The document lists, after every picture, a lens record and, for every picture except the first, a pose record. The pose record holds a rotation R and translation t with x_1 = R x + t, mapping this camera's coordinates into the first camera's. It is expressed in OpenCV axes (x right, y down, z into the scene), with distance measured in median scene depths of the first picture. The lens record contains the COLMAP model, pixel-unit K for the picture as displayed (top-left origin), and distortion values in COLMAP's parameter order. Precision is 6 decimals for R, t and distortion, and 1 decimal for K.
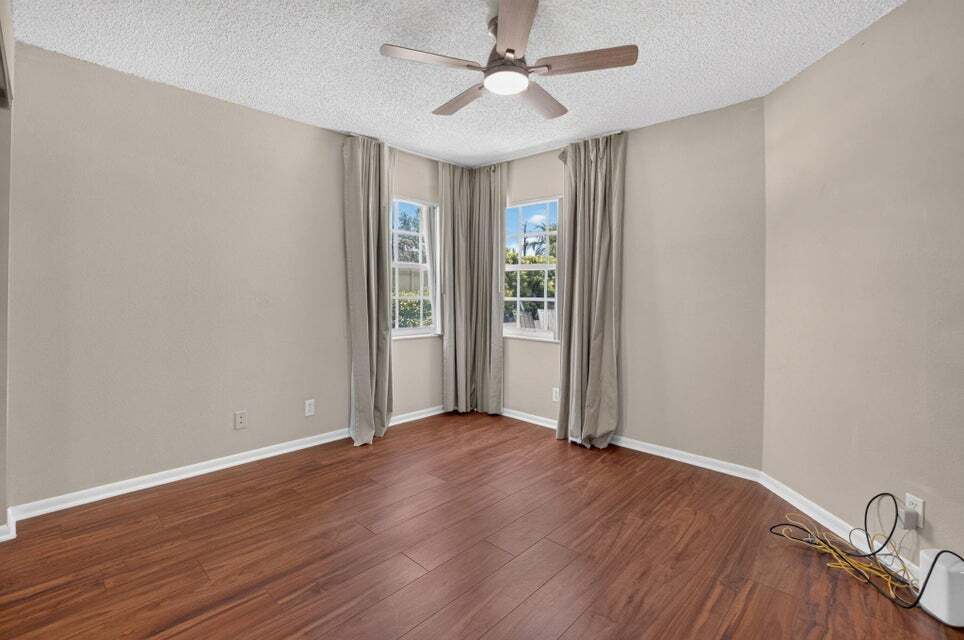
lens RADIAL K [[431.3, 0, 473.8], [0, 431.3, 300.3], [0, 0, 1]] dist [-0.025058, 0.002024]
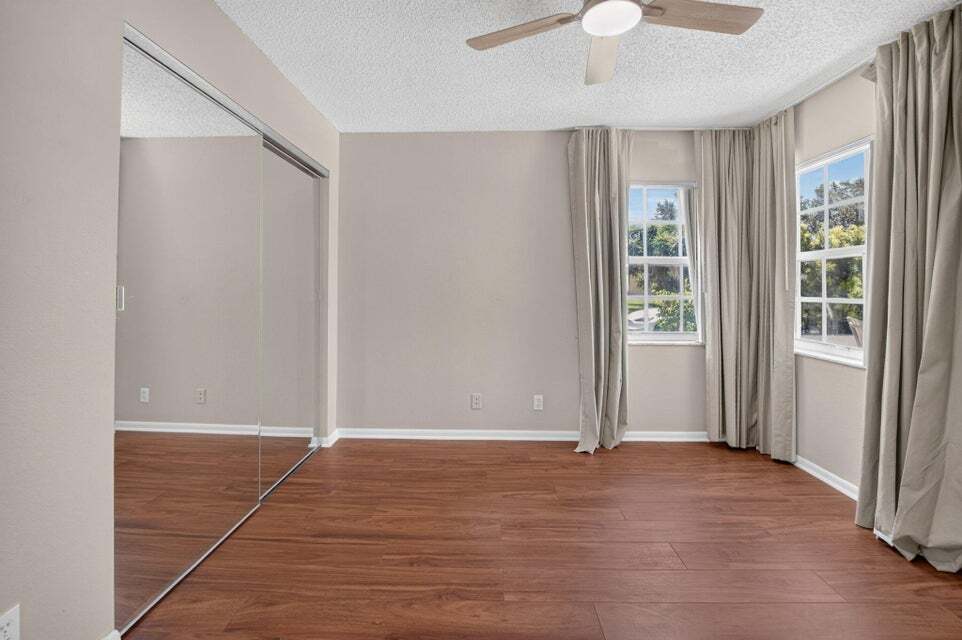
lens RADIAL K [[430.4, 0, 478.1], [0, 430.4, 293.4], [0, 0, 1]] dist [-0.025058, 0.002024]
pose [[0.679889, 0.001333, -0.733314, 0.265175], [-0.011052, 0.999903, -0.008429, -0.003130], [0.733232, 0.013836, 0.679838, 0.174741]]
